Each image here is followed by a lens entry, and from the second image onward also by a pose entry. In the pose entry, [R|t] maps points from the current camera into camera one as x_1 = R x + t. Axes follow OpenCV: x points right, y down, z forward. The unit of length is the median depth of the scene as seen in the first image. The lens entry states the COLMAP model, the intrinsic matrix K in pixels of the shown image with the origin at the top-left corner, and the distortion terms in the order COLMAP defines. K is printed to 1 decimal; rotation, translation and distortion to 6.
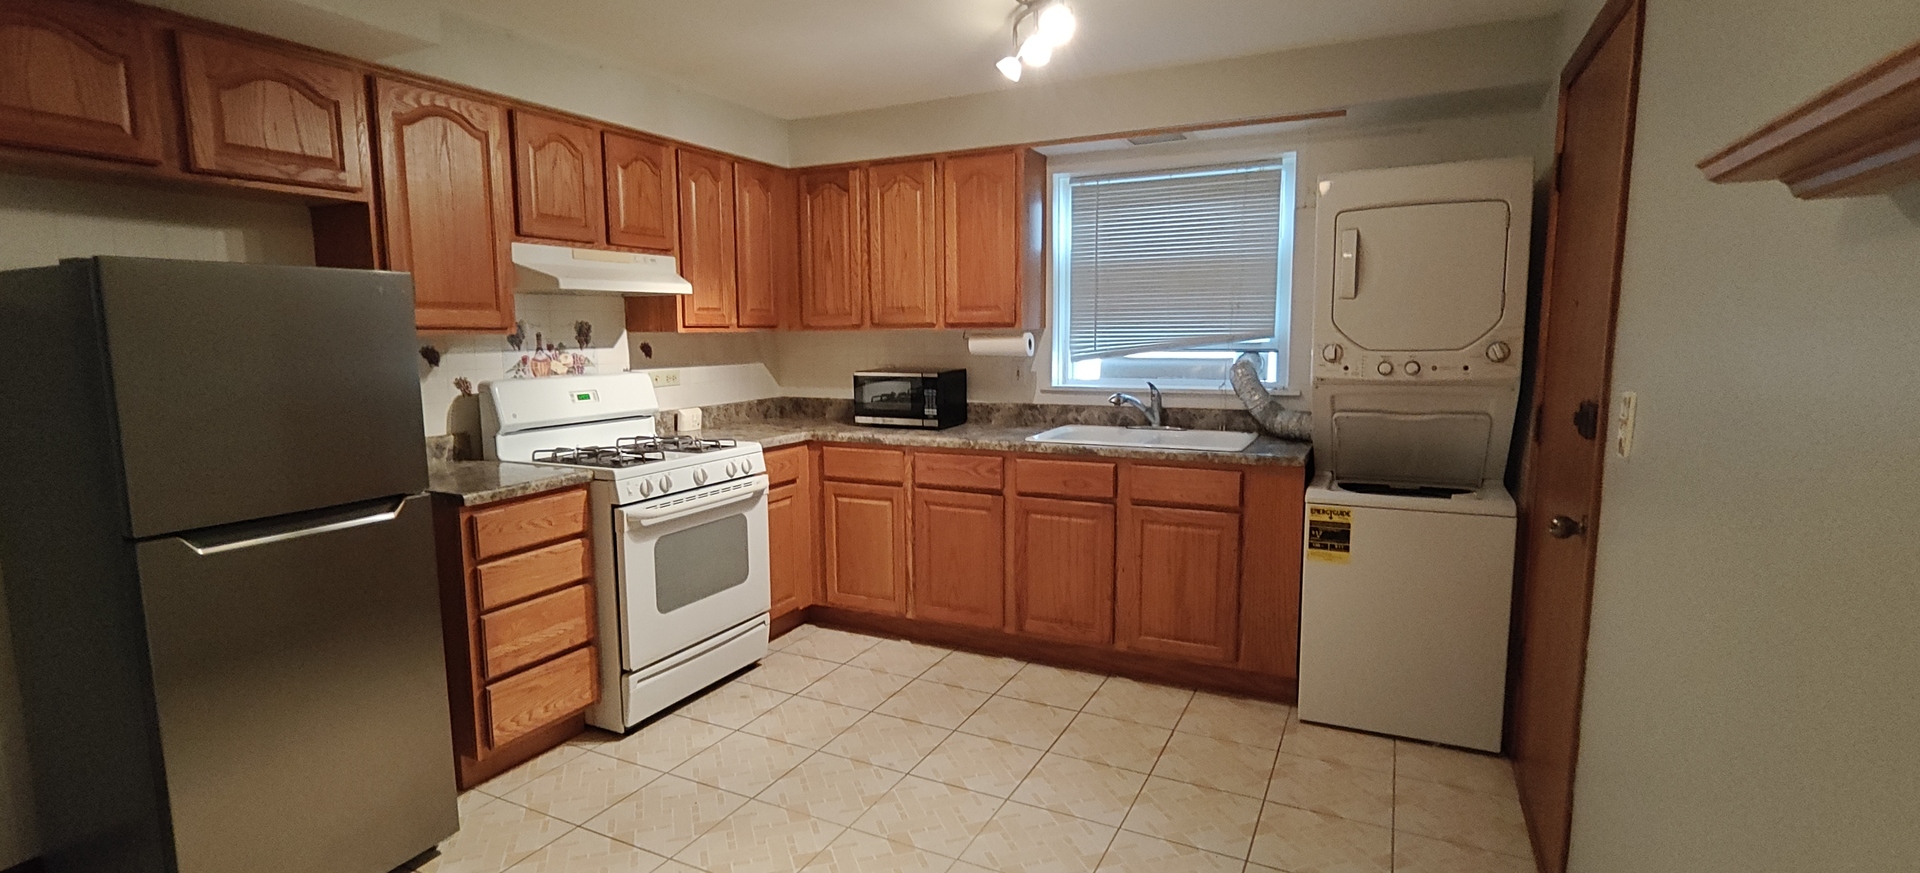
lens RADIAL K [[896.2, 0, 934.2], [0, 896.2, 442.9], [0, 0, 1]] dist [0.008573, 0.002930]
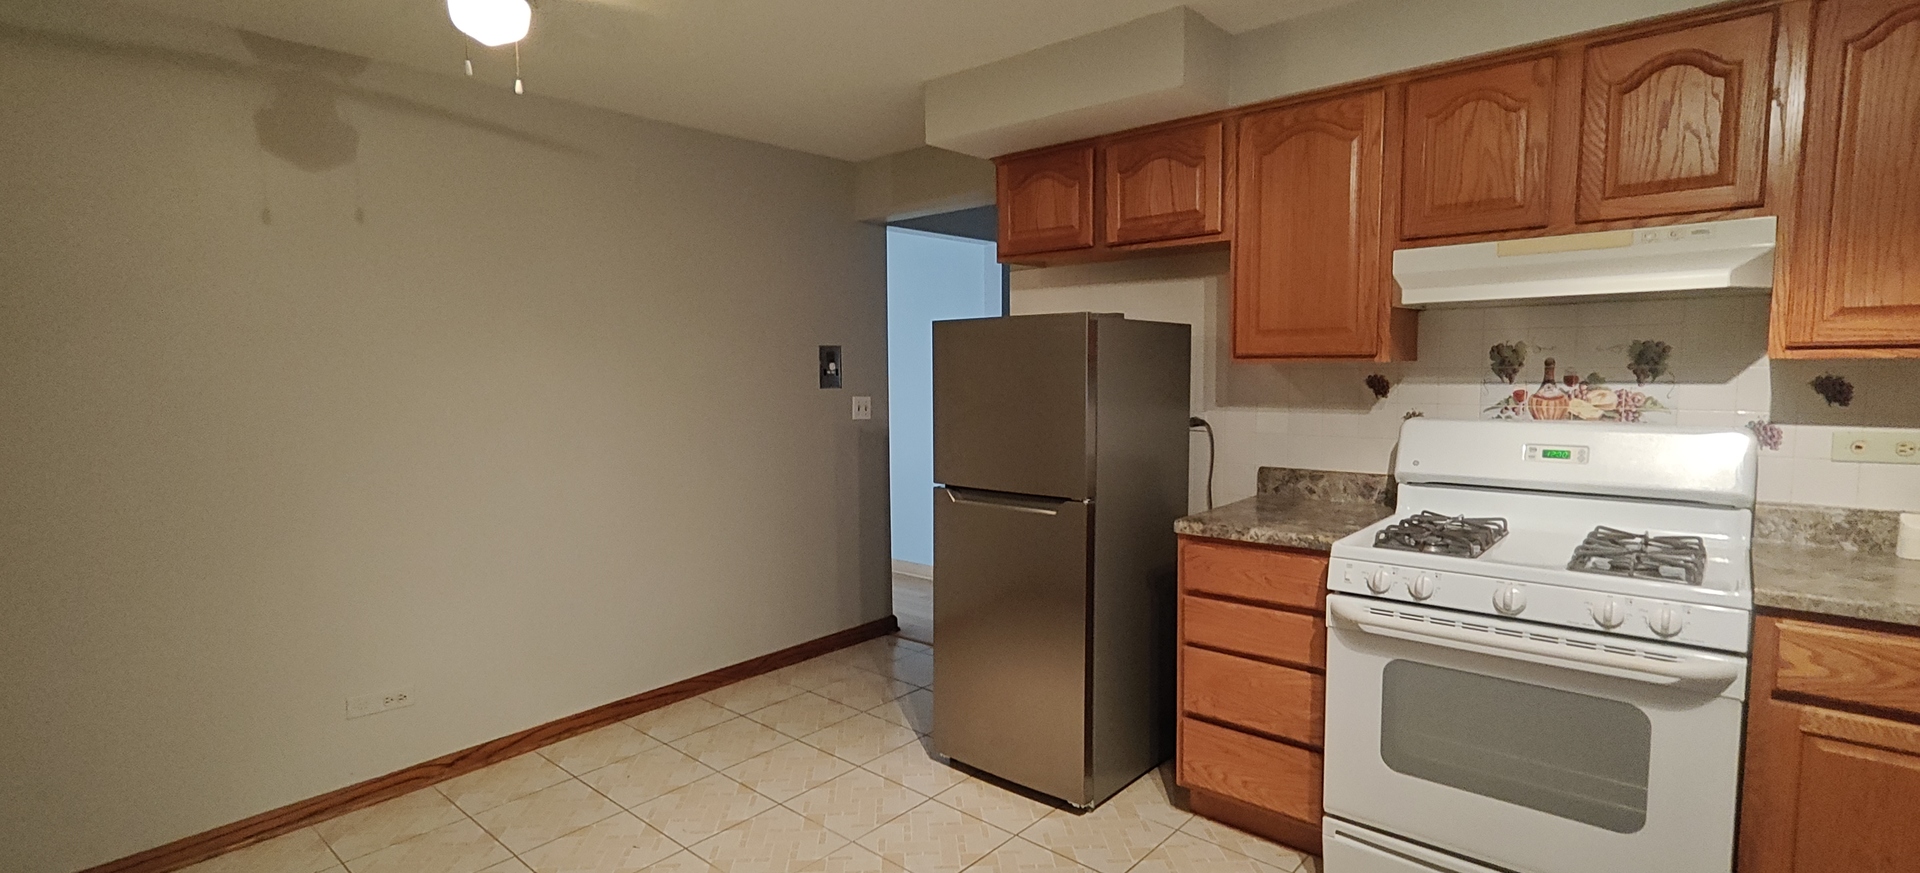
lens RADIAL K [[896.2, 0, 962.2], [0, 896.2, 449.0], [0, 0, 1]] dist [0.008573, 0.002930]
pose [[-0.239613, 0.102354, -0.965458, 0.415314], [-0.108486, 0.985377, 0.131391, -0.106237], [0.964788, 0.136222, -0.225005, 0.798896]]
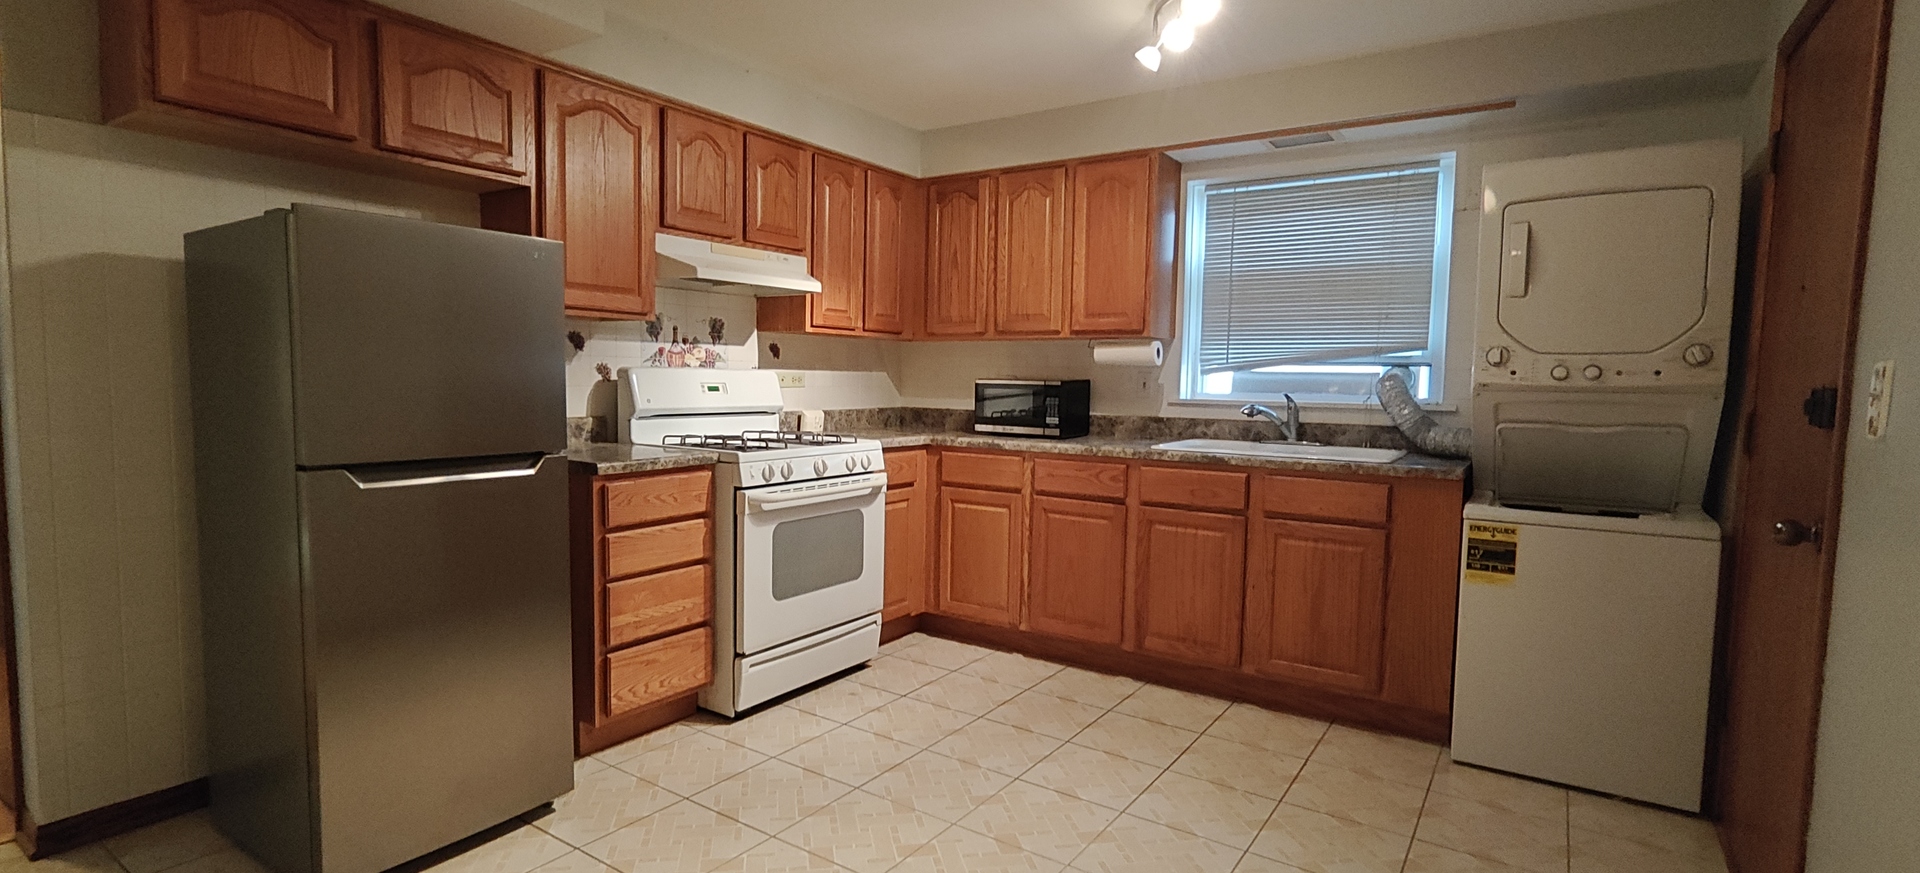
lens RADIAL K [[896.2, 0, 936.7], [0, 896.2, 441.4], [0, 0, 1]] dist [0.008573, 0.002930]
pose [[0.991365, 0.036268, -0.126017, -0.006158], [-0.042702, 0.997898, -0.048739, 0.053438], [0.123984, 0.053700, 0.990830, 0.019029]]
